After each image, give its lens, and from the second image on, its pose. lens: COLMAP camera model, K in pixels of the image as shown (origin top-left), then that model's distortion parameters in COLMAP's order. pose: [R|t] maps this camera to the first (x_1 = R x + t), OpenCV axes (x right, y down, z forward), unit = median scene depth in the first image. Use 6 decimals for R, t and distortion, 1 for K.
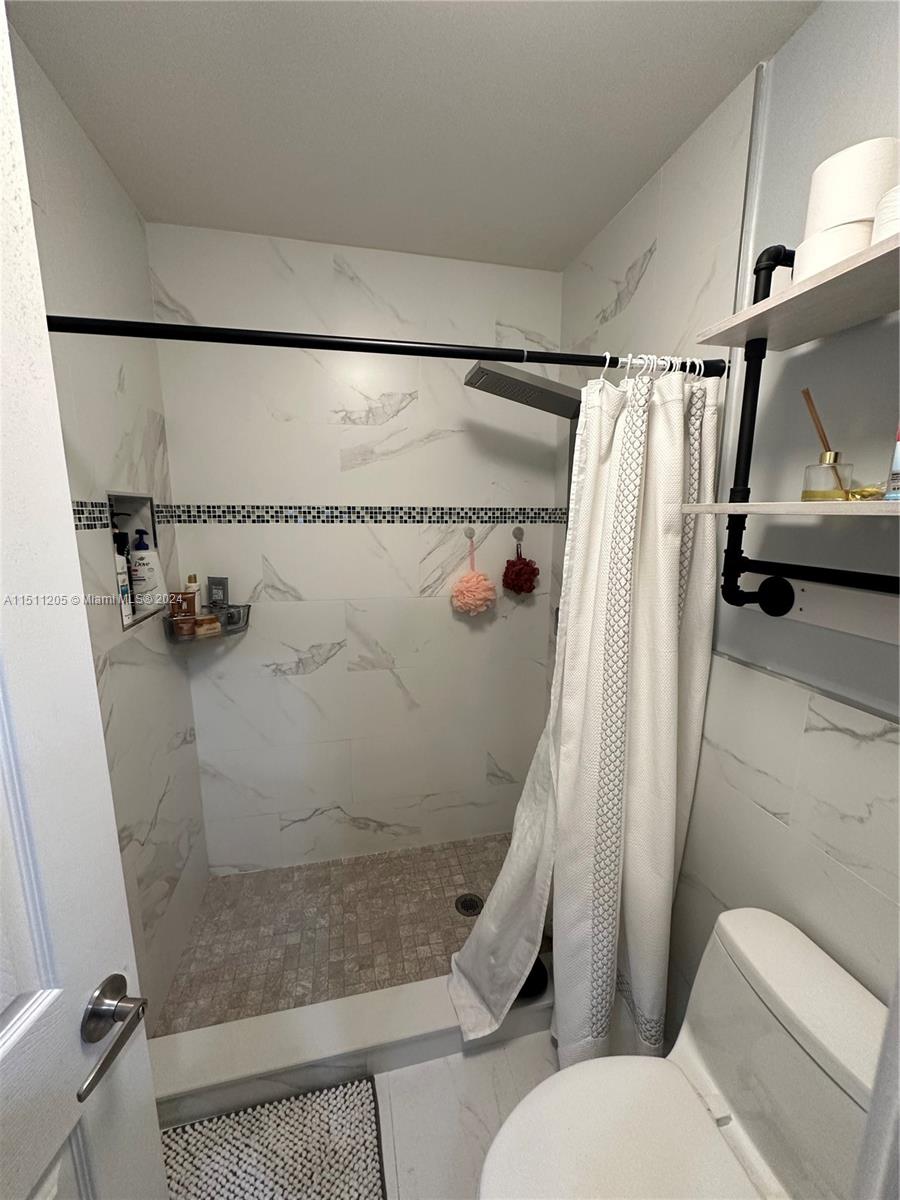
lens RADIAL K [[477.4, 0, 450.0], [0, 477.4, 600.0], [0, 0, 1]] dist [-0.004422, 0.000634]
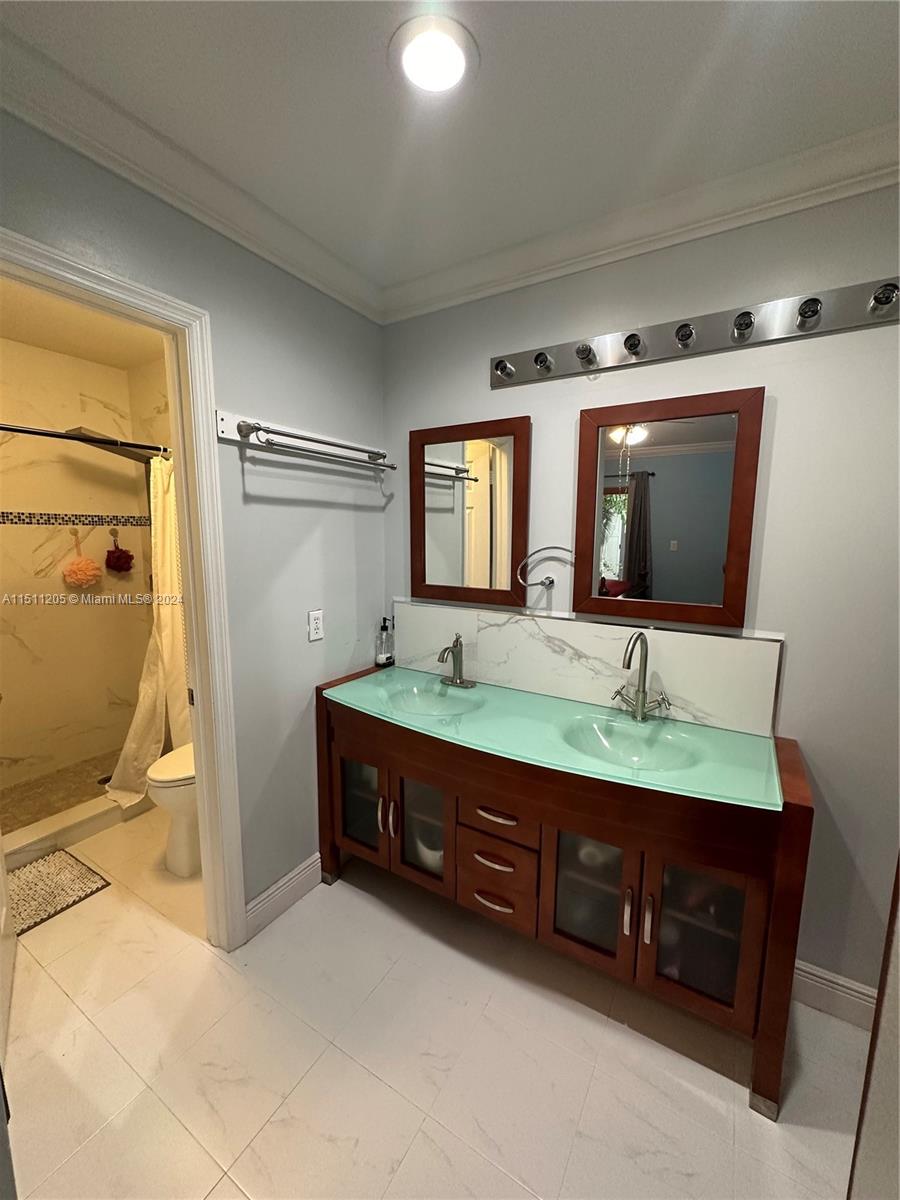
lens RADIAL K [[477.4, 0, 450.0], [0, 477.4, 600.0], [0, 0, 1]] dist [-0.004422, 0.000634]
pose [[0.696427, -0.096896, 0.711056, -0.214105], [0.123091, 0.992287, 0.014661, 0.185803], [-0.706993, 0.077315, 0.702982, -0.813456]]
